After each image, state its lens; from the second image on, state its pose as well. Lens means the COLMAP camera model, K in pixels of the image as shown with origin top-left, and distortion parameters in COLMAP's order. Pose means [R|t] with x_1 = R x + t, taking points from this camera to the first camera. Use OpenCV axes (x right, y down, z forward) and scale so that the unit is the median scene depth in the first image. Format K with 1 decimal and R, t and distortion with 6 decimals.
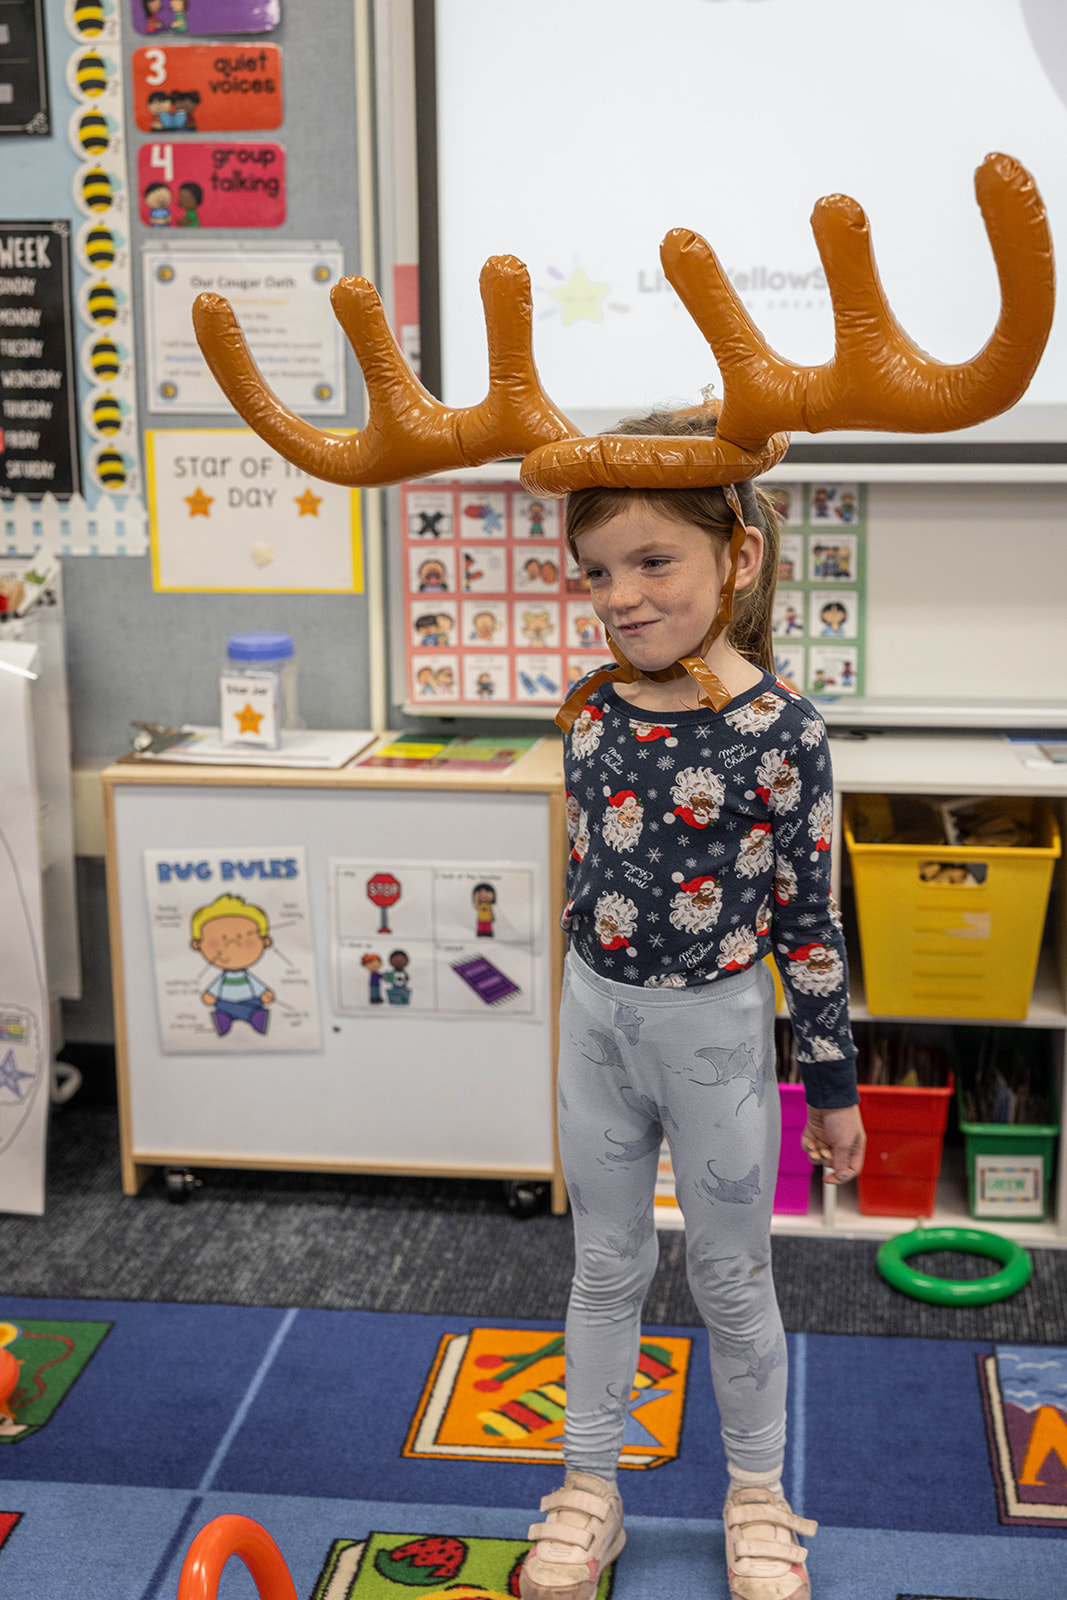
lens RADIAL K [[2250.5, 0, 533.5], [0, 2250.5, 800.0], [0, 0, 1]] dist [0.002398, -0.026740]
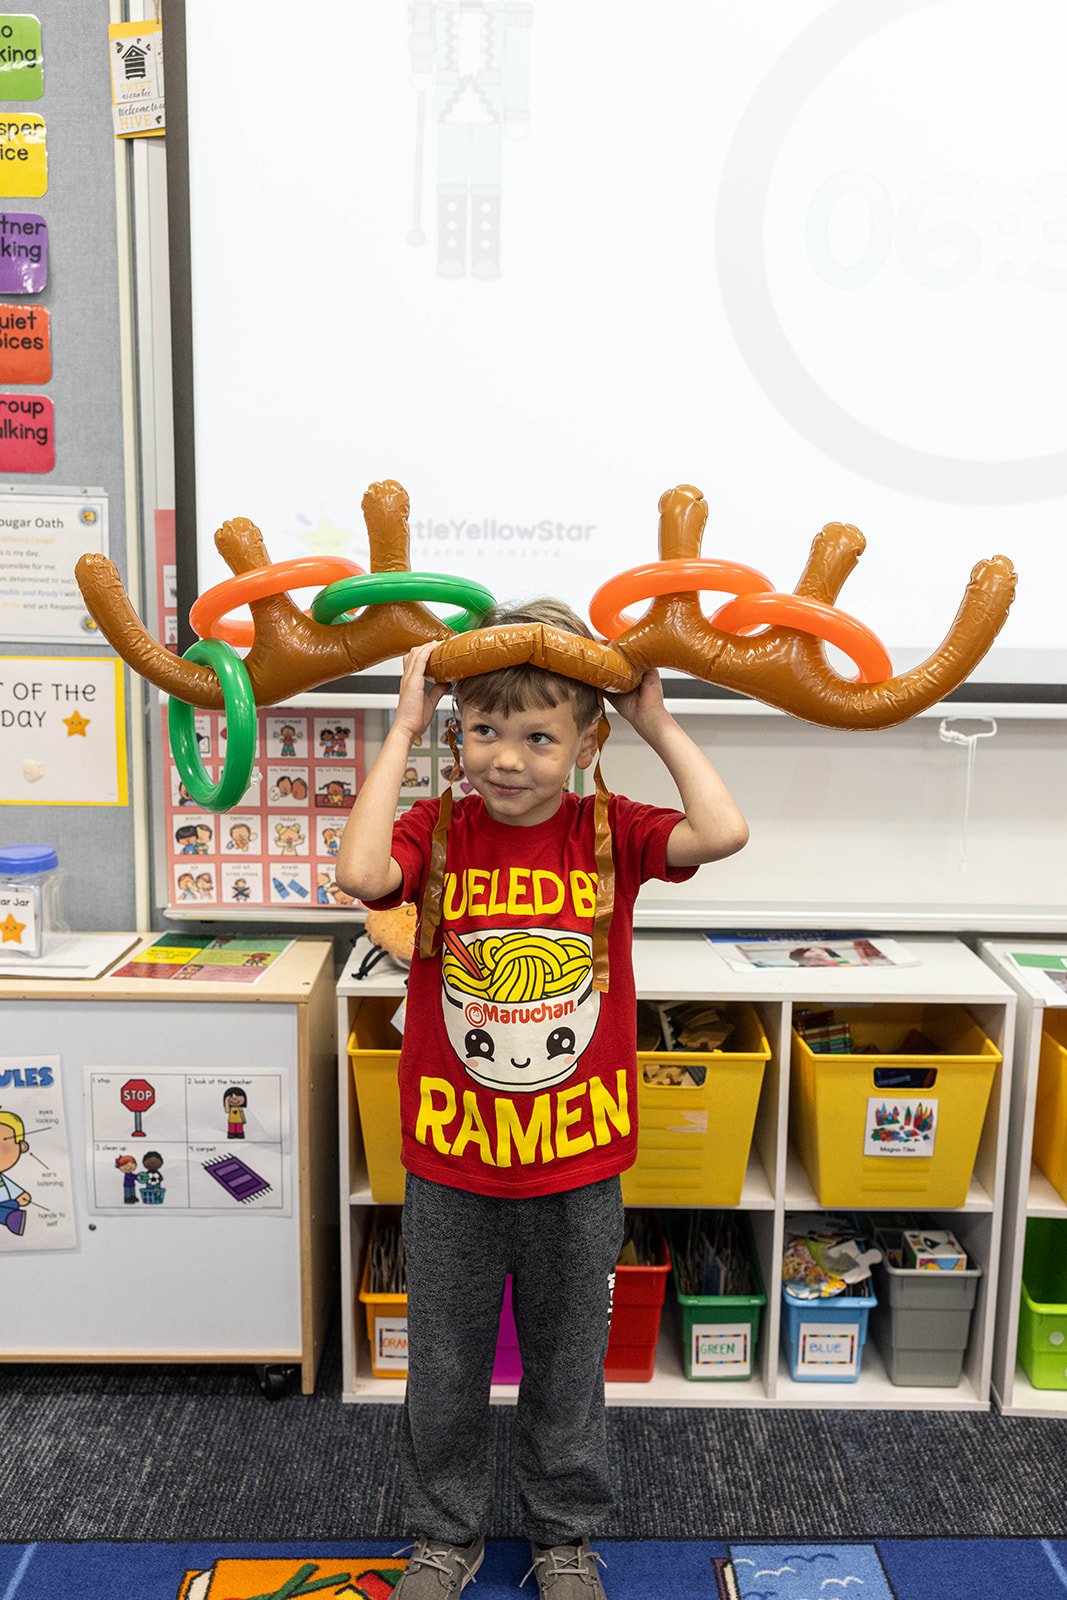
lens RADIAL K [[1420.6, 0, 533.5], [0, 1420.6, 800.0], [0, 0, 1]] dist [0.000831, 0.005791]
pose [[0.987952, -0.000438, 0.154761, 0.013040], [0.009546, 0.998264, -0.058114, -0.056582], [-0.154467, 0.058891, 0.986241, 0.307535]]
